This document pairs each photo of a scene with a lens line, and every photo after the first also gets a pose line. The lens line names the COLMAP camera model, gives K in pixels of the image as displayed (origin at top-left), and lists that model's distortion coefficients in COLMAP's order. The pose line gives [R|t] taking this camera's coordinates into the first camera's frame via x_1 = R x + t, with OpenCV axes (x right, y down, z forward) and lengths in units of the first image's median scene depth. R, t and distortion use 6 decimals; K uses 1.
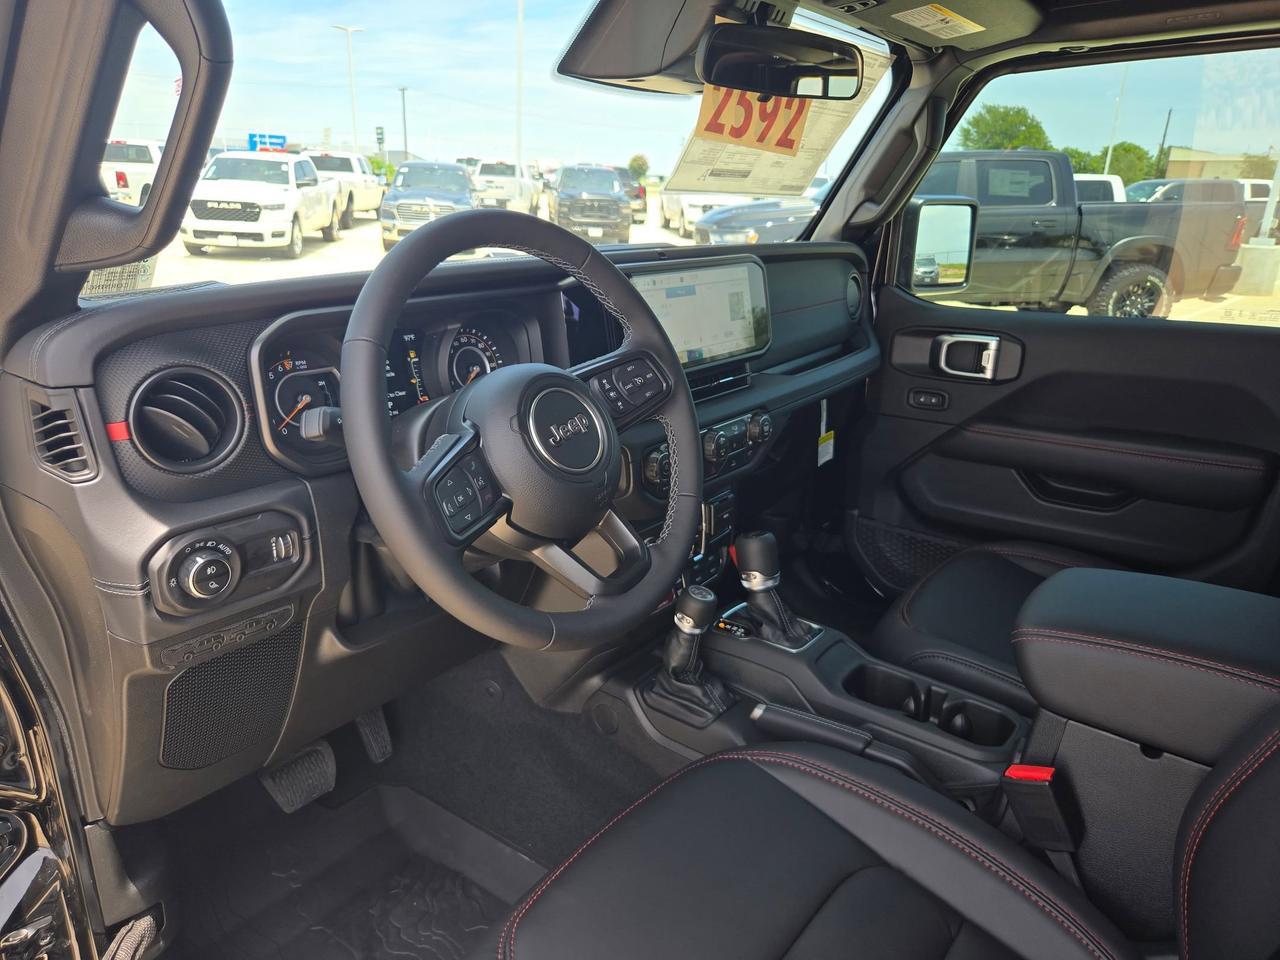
lens RADIAL K [[842.8, 0, 626.7], [0, 842.8, 482.6], [0, 0, 1]] dist [0.034085, -0.005826]
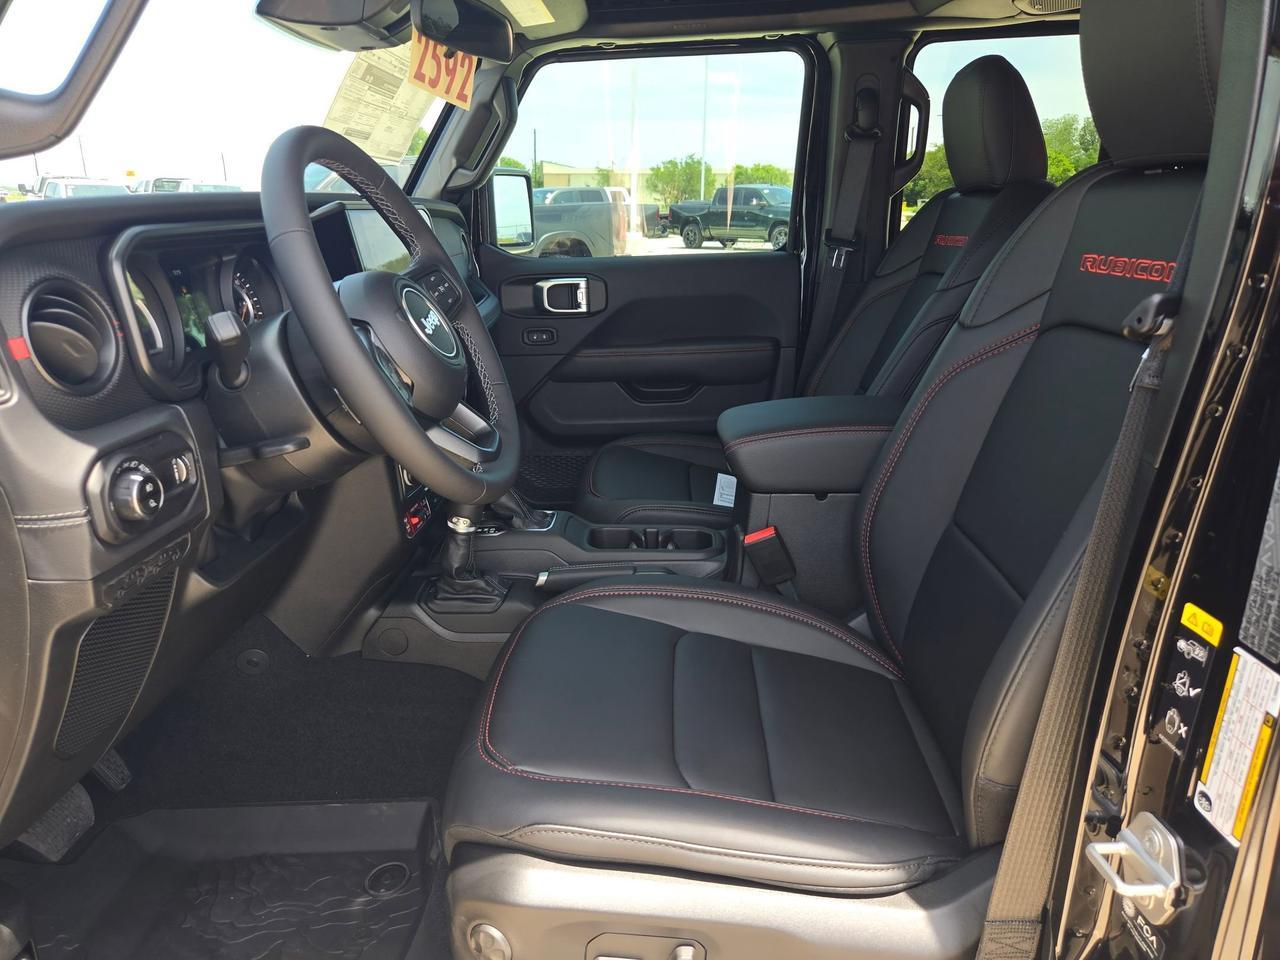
lens RADIAL K [[842.8, 0, 626.7], [0, 842.8, 482.6], [0, 0, 1]] dist [0.034085, -0.005826]
pose [[0.813407, -0.199903, 0.546268, -0.347011], [0.203884, 0.977498, 0.054120, 0.093955], [-0.544794, 0.067353, 0.835860, -0.059928]]
